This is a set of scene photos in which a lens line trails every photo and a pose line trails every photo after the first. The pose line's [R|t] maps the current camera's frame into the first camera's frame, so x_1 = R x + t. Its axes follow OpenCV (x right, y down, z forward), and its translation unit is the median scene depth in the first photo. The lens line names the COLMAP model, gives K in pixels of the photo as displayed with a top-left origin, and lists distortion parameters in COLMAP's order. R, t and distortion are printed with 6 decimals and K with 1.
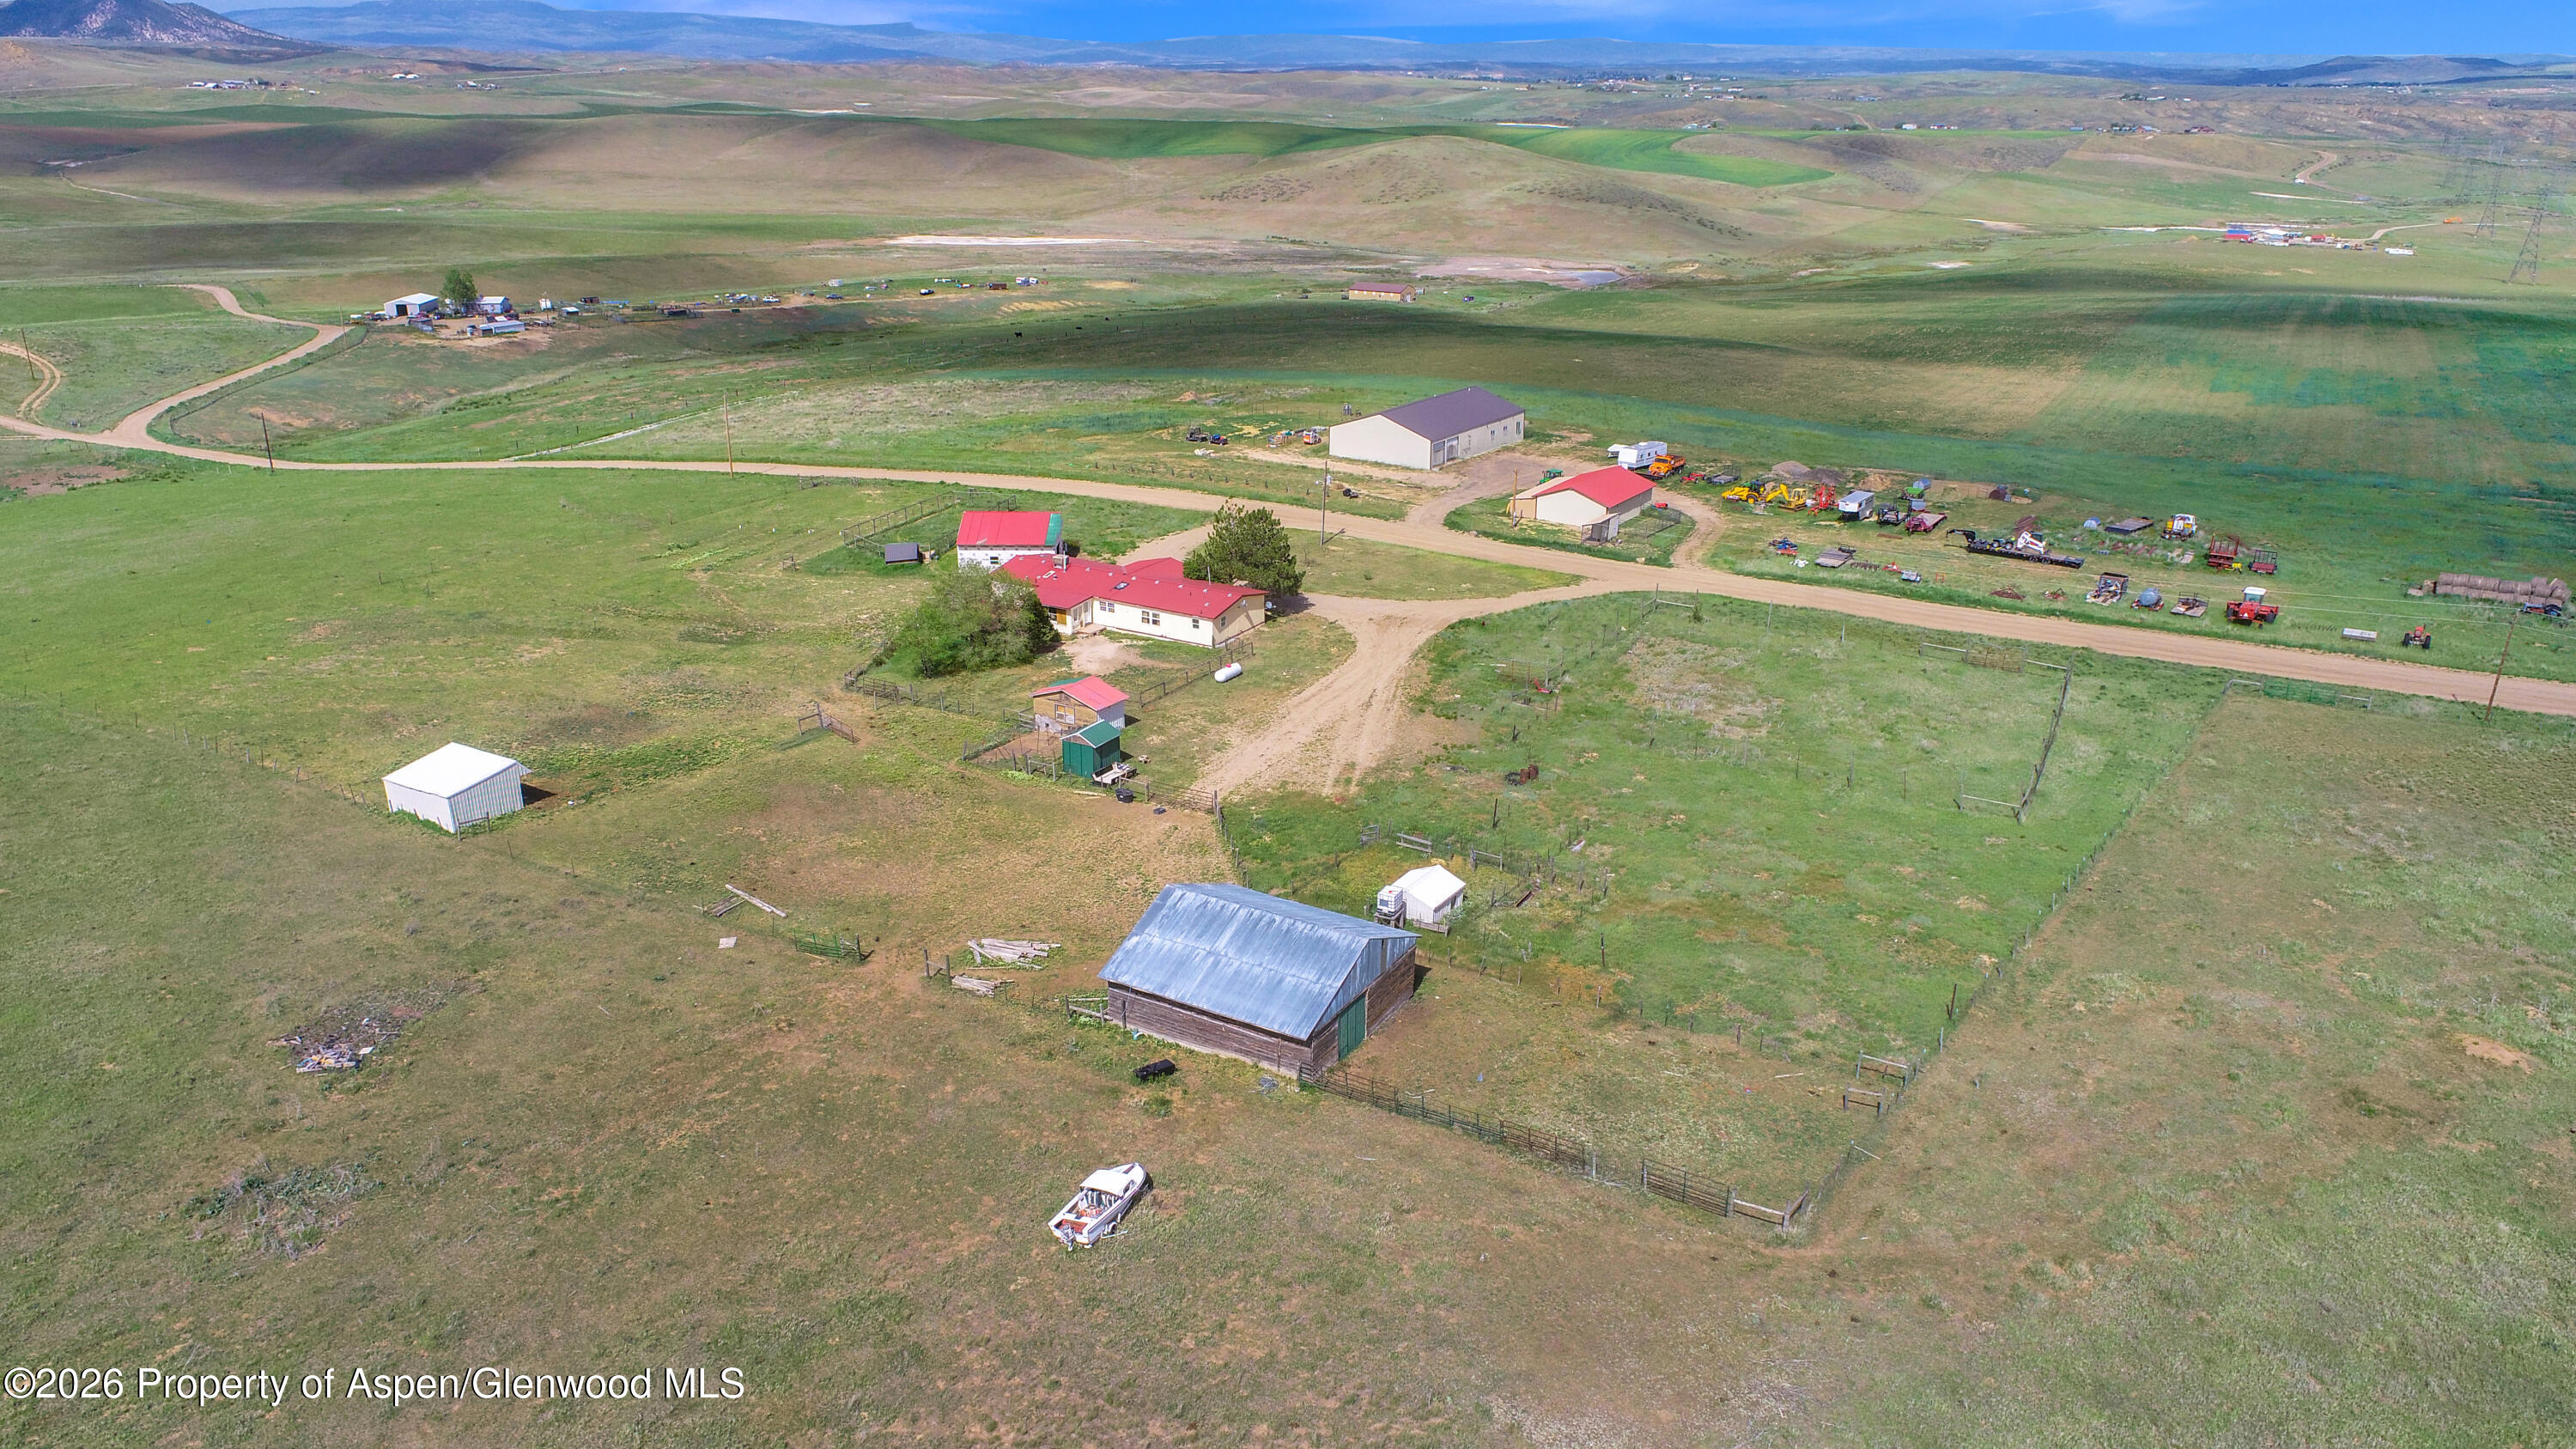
lens RADIAL K [[1780.8, 0, 1288.0], [0, 1780.8, 724.5], [0, 0, 1]] dist [-0.008373, -0.001957]
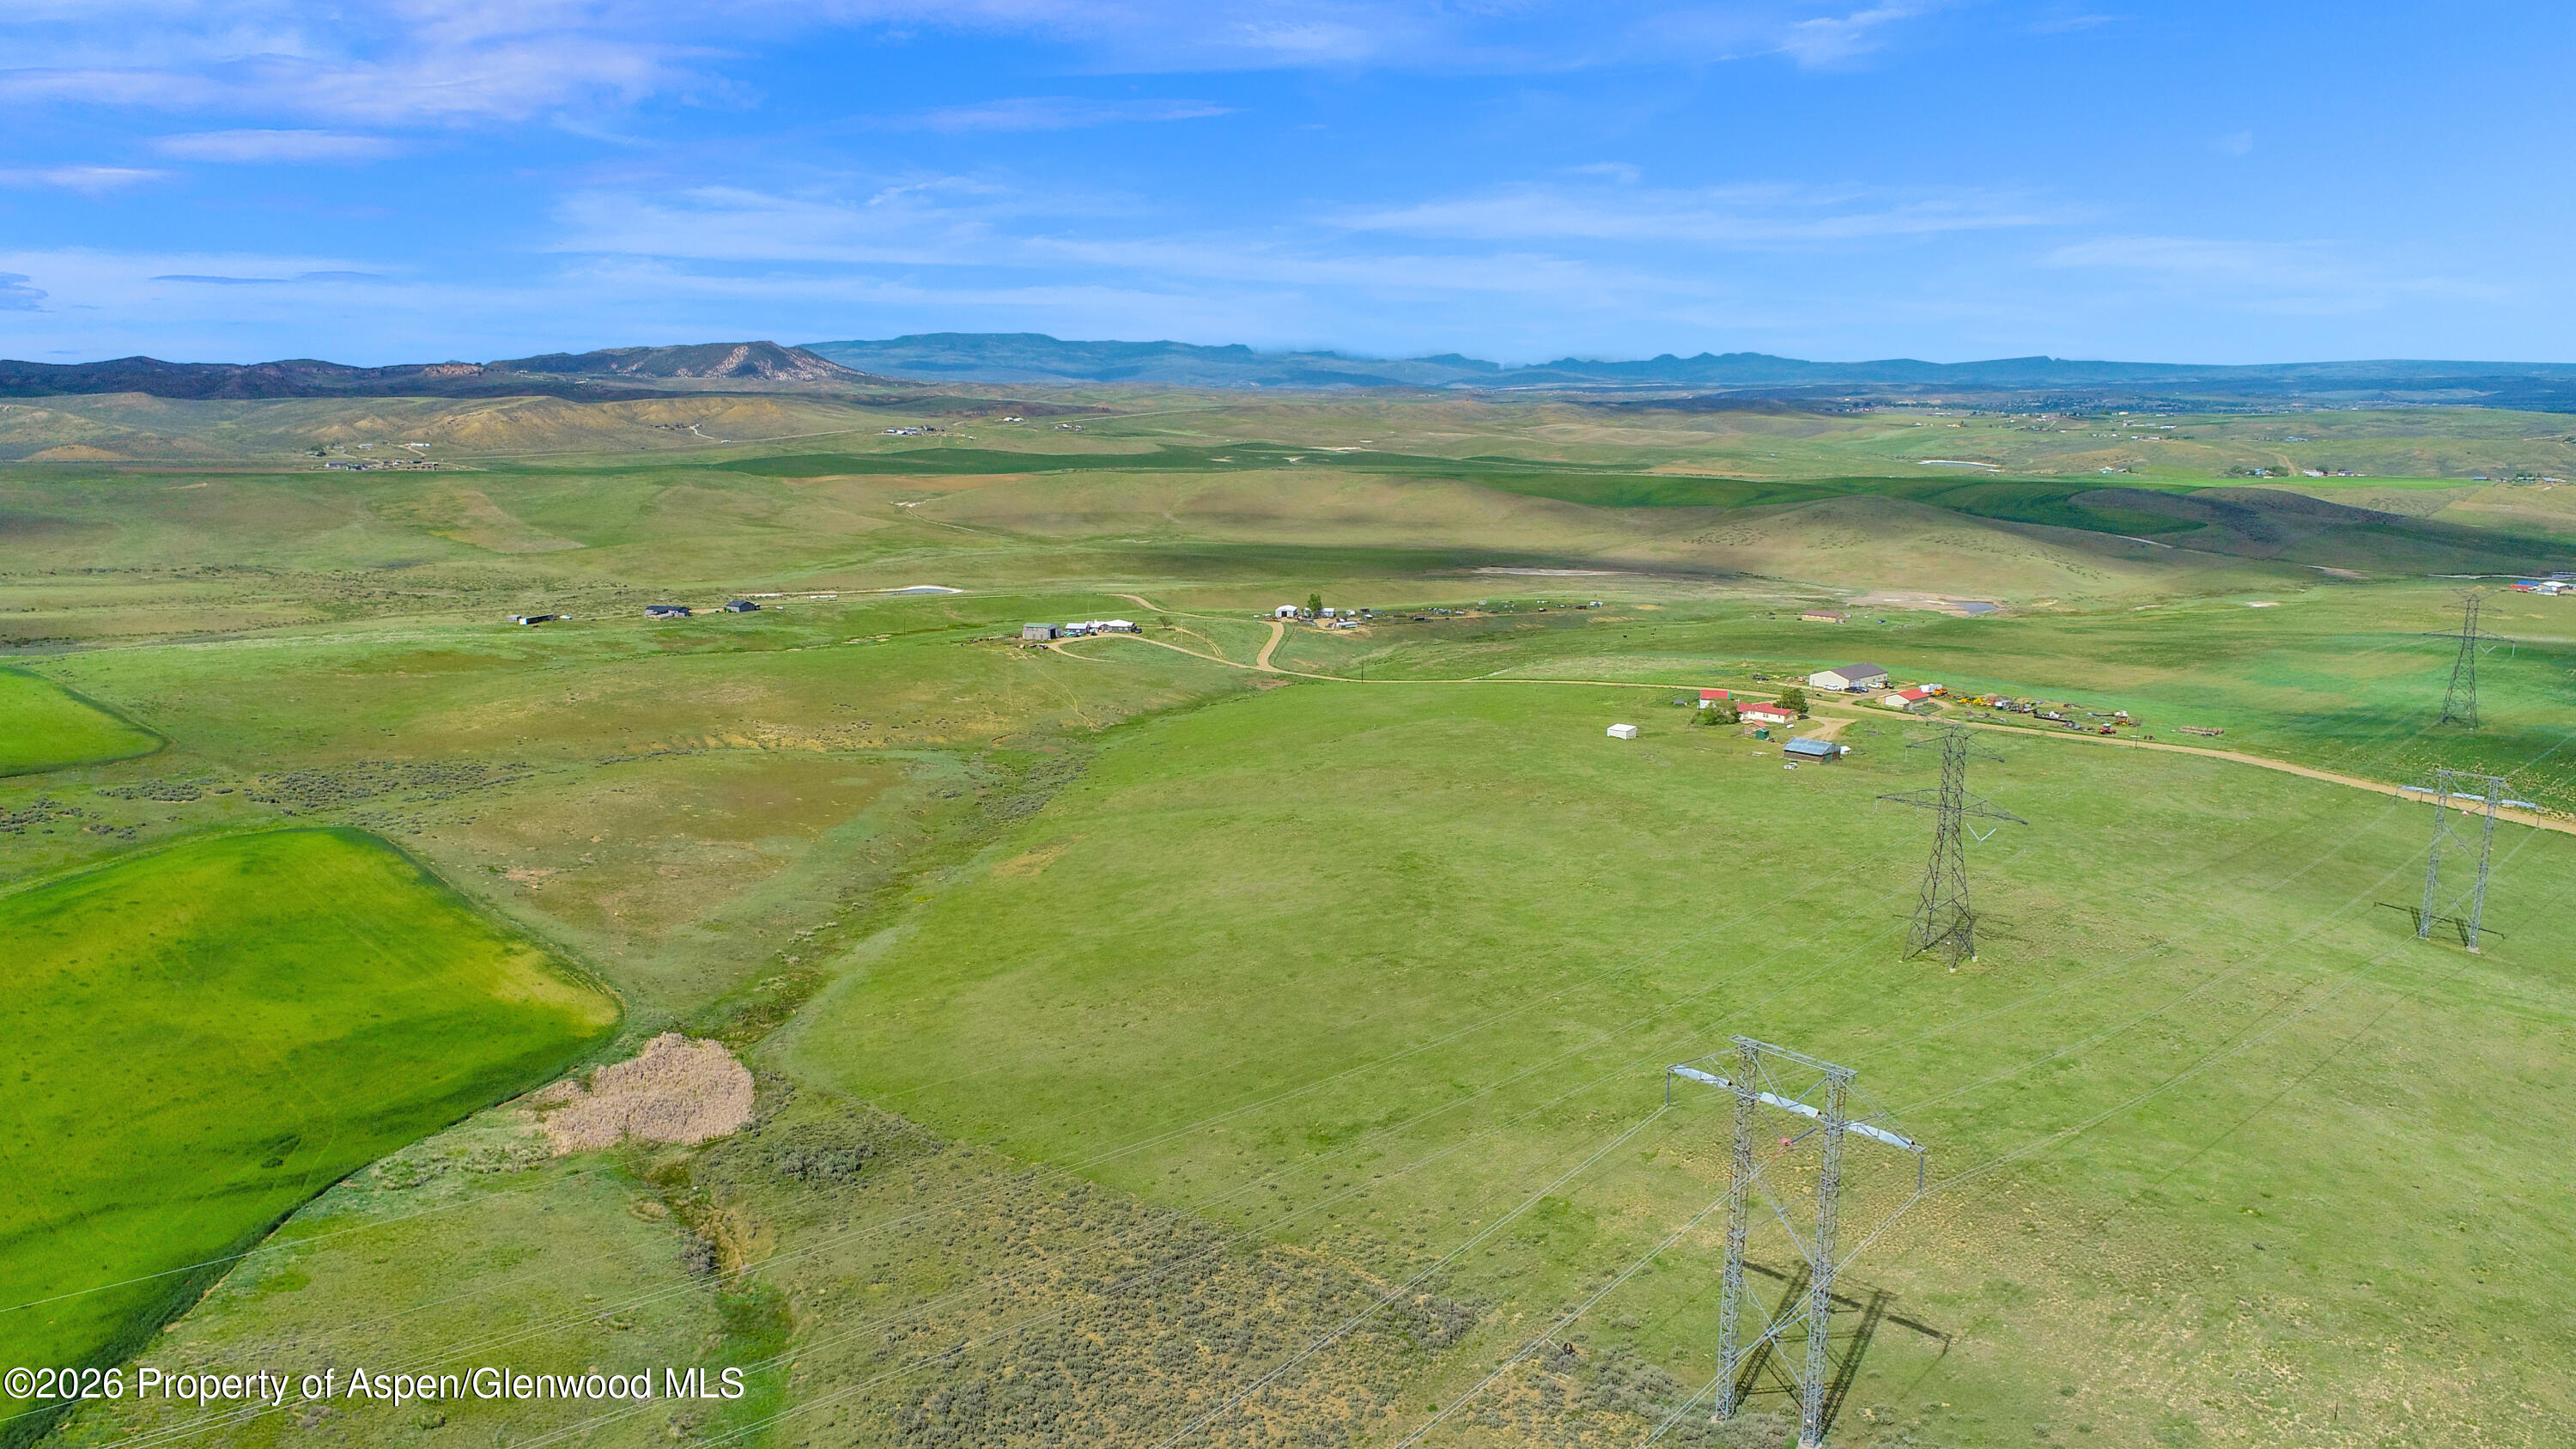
lens RADIAL K [[1780.8, 0, 1288.0], [0, 1780.8, 724.5], [0, 0, 1]] dist [-0.008373, -0.001957]
pose [[0.972368, 0.039366, -0.230109, -0.037561], [-0.076771, 0.984779, -0.155937, 0.119359], [0.220468, 0.169294, 0.960590, -0.538296]]
